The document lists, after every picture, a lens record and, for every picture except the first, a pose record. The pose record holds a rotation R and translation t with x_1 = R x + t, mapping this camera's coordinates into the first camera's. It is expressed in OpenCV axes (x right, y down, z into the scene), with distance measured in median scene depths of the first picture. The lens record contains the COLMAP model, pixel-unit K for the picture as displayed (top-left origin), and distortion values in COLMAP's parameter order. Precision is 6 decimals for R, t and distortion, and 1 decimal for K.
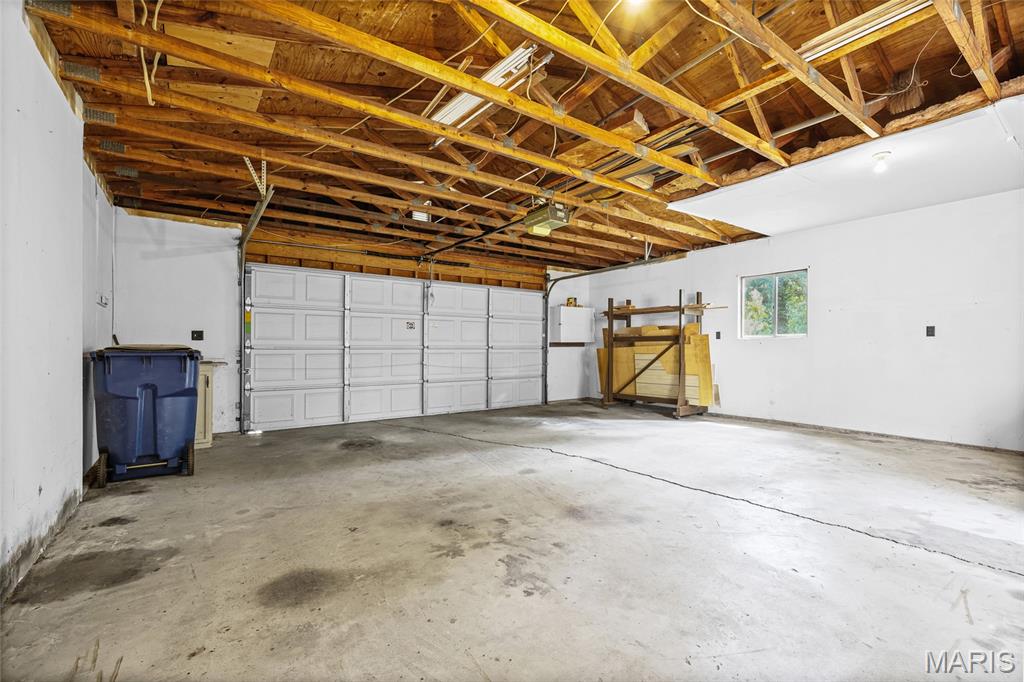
lens RADIAL K [[449.6, 0, 515.9], [0, 449.6, 343.2], [0, 0, 1]] dist [0.000232, -0.000001]
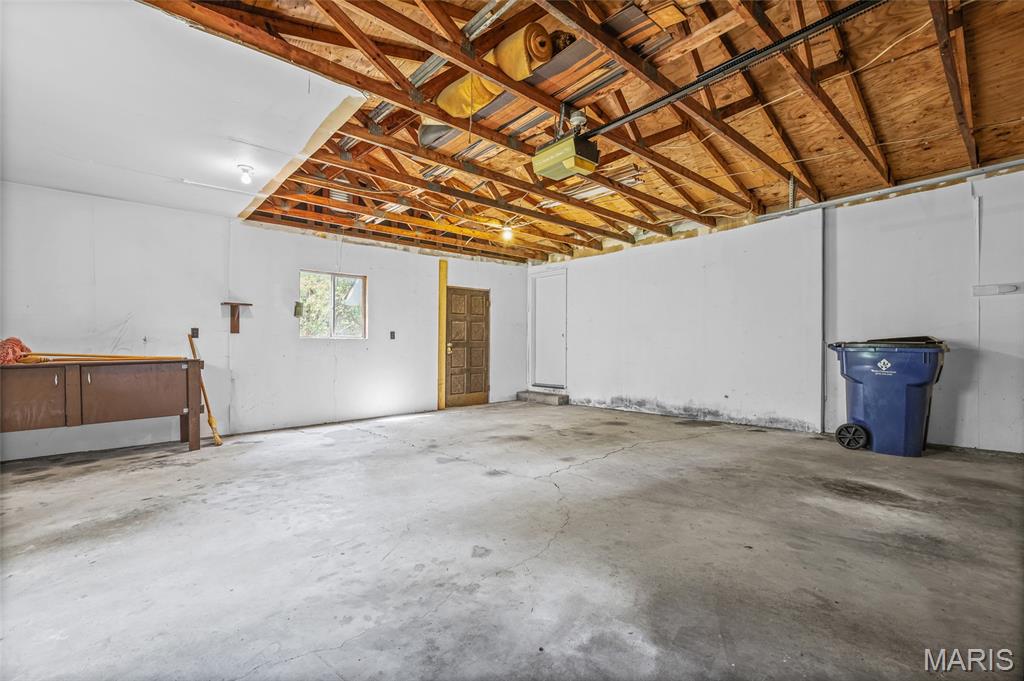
lens RADIAL K [[428.7, 0, 512.0], [0, 428.7, 340.5], [0, 0, 1]] dist [0.000169, -0.000015]
pose [[-0.995061, 0.011117, -0.098644, 0.158420], [0.013754, 0.999565, -0.026090, 0.016941], [0.098311, -0.027318, -0.994781, 1.240444]]
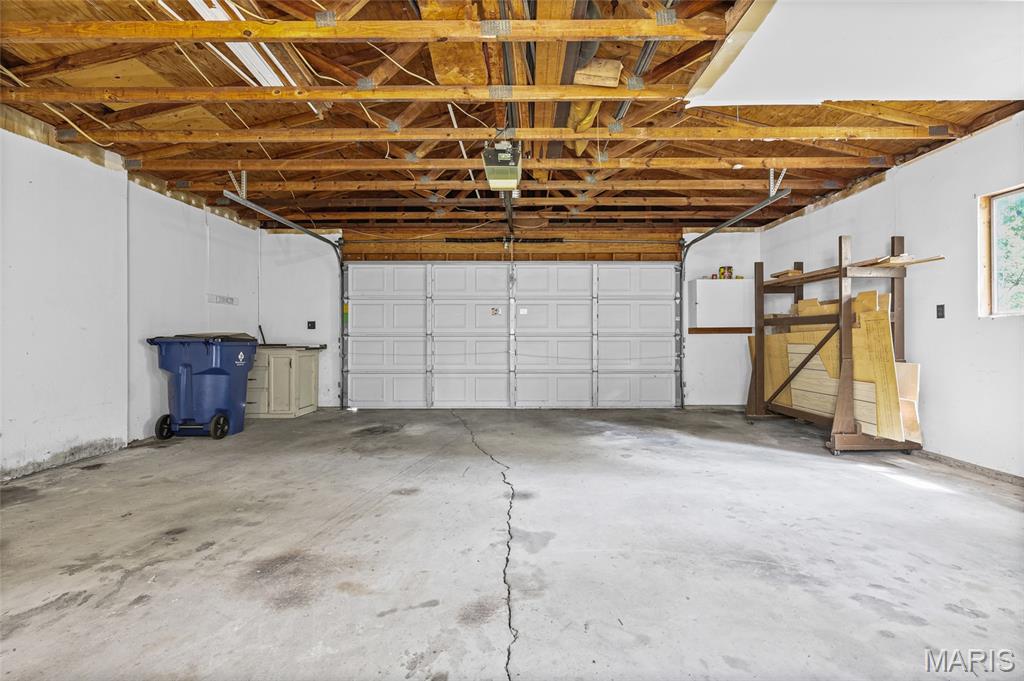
lens RADIAL K [[450.9, 0, 523.9], [0, 450.9, 328.1], [0, 0, 1]] dist [0.000697, 0.000645]
pose [[0.809903, -0.010451, -0.586471, 0.406660], [0.006962, 0.999942, -0.008204, 0.004047], [0.586523, 0.002562, 0.809929, 0.296564]]
